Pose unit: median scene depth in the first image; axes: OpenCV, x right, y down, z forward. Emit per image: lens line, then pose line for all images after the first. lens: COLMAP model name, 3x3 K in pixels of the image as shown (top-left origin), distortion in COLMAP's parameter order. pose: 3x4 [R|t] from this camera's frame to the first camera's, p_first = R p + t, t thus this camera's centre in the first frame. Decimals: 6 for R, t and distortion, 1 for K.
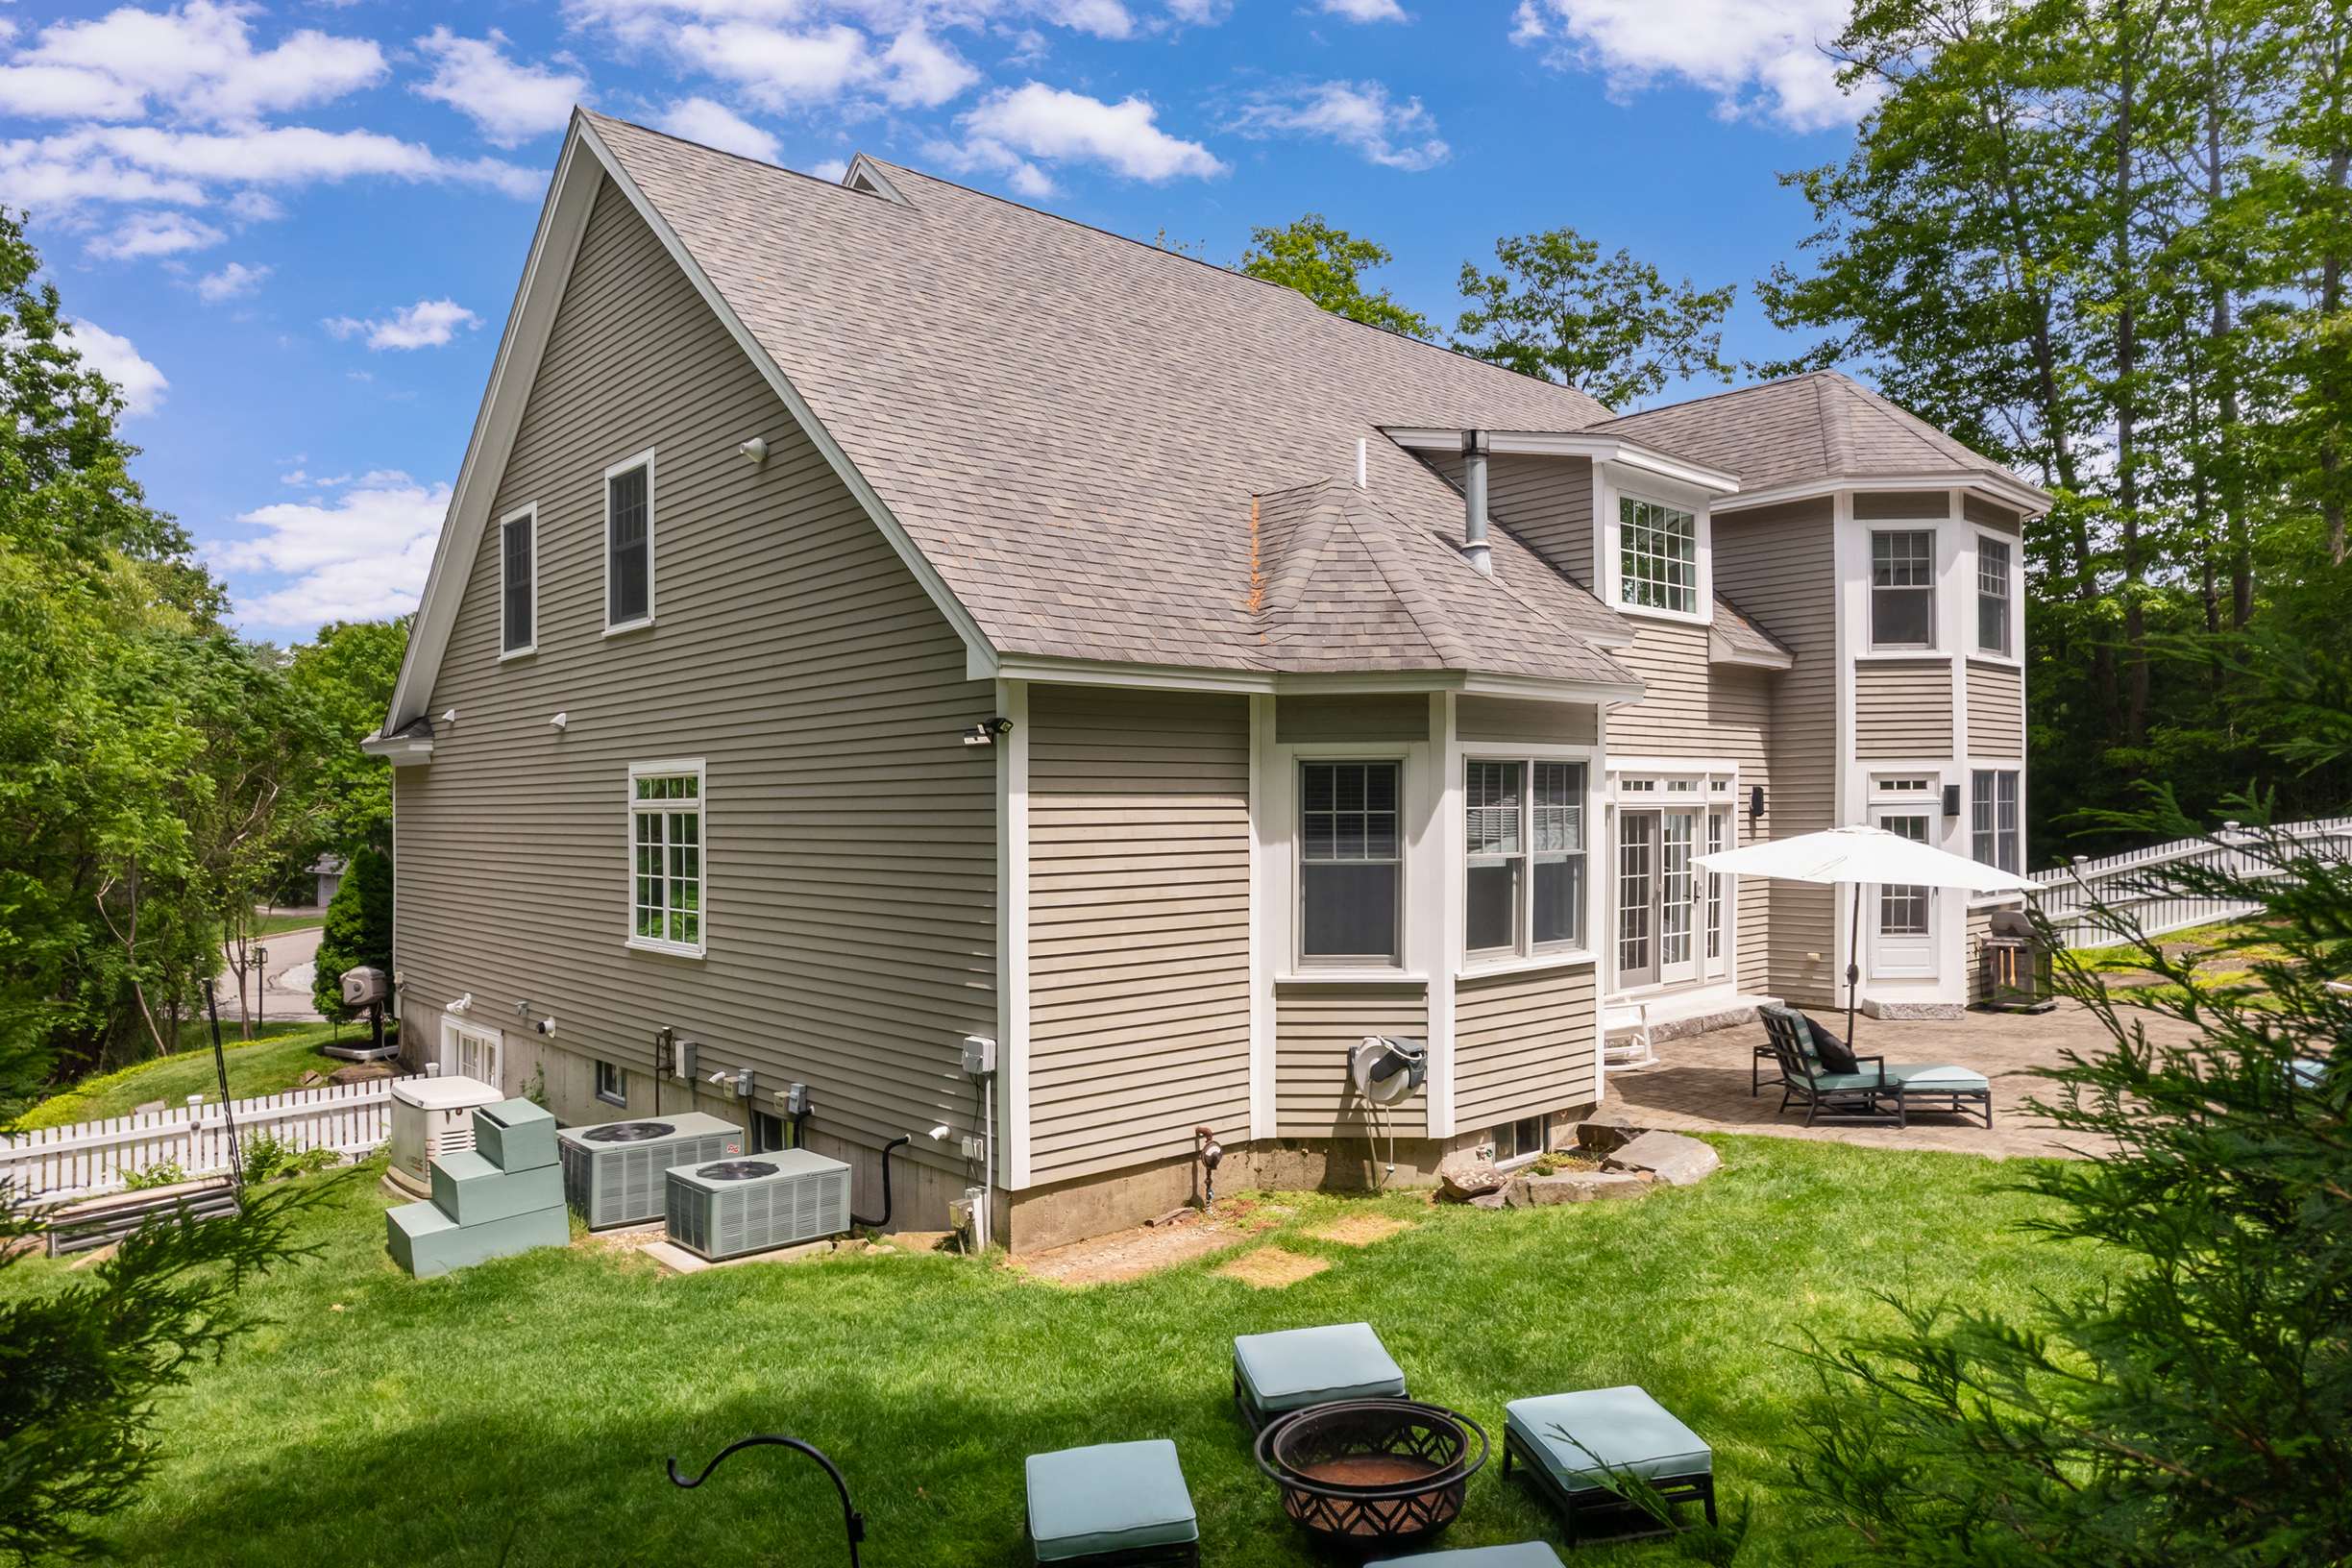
lens RADIAL K [[1531.3, 0, 1176.0], [0, 1531.3, 784.0], [0, 0, 1]] dist [-0.041019, -0.001813]
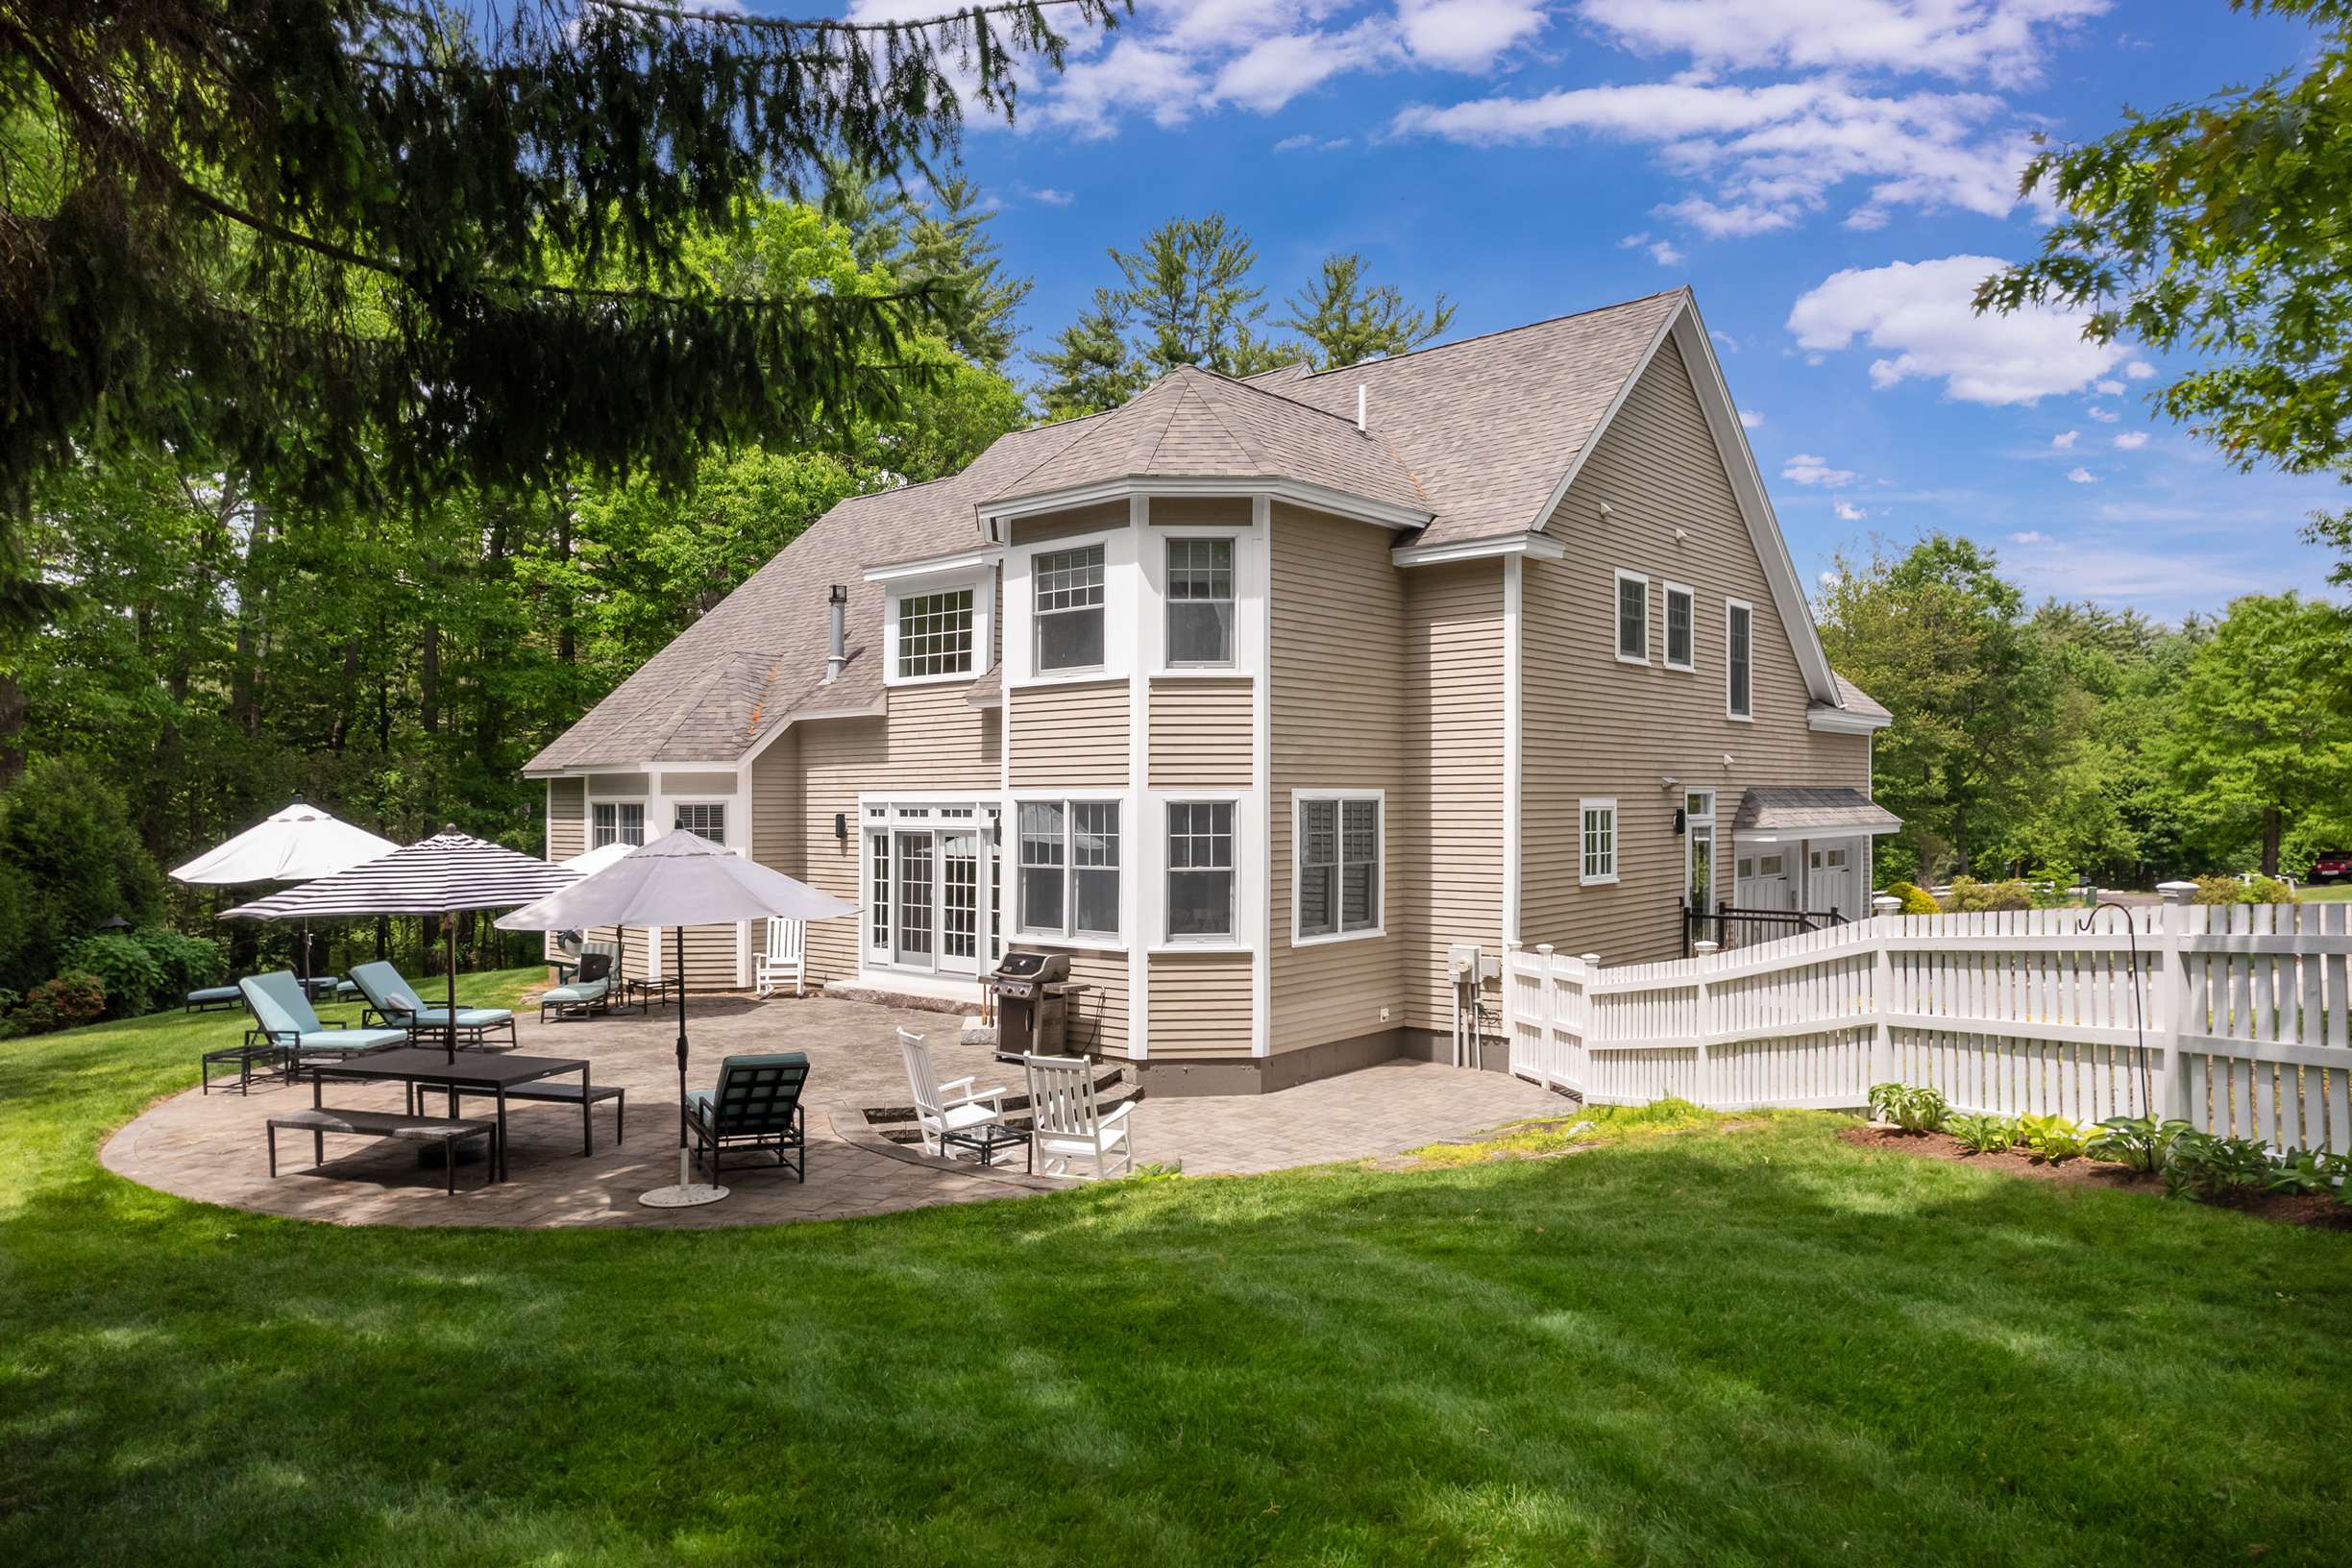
lens RADIAL K [[1531.3, 0, 1176.0], [0, 1531.3, 784.0], [0, 0, 1]] dist [-0.041019, -0.001813]
pose [[0.141113, 0.002194, -0.989991, 1.631482], [0.021581, 0.999753, 0.005292, -0.026042], [0.989758, -0.022112, 0.141031, 1.023698]]
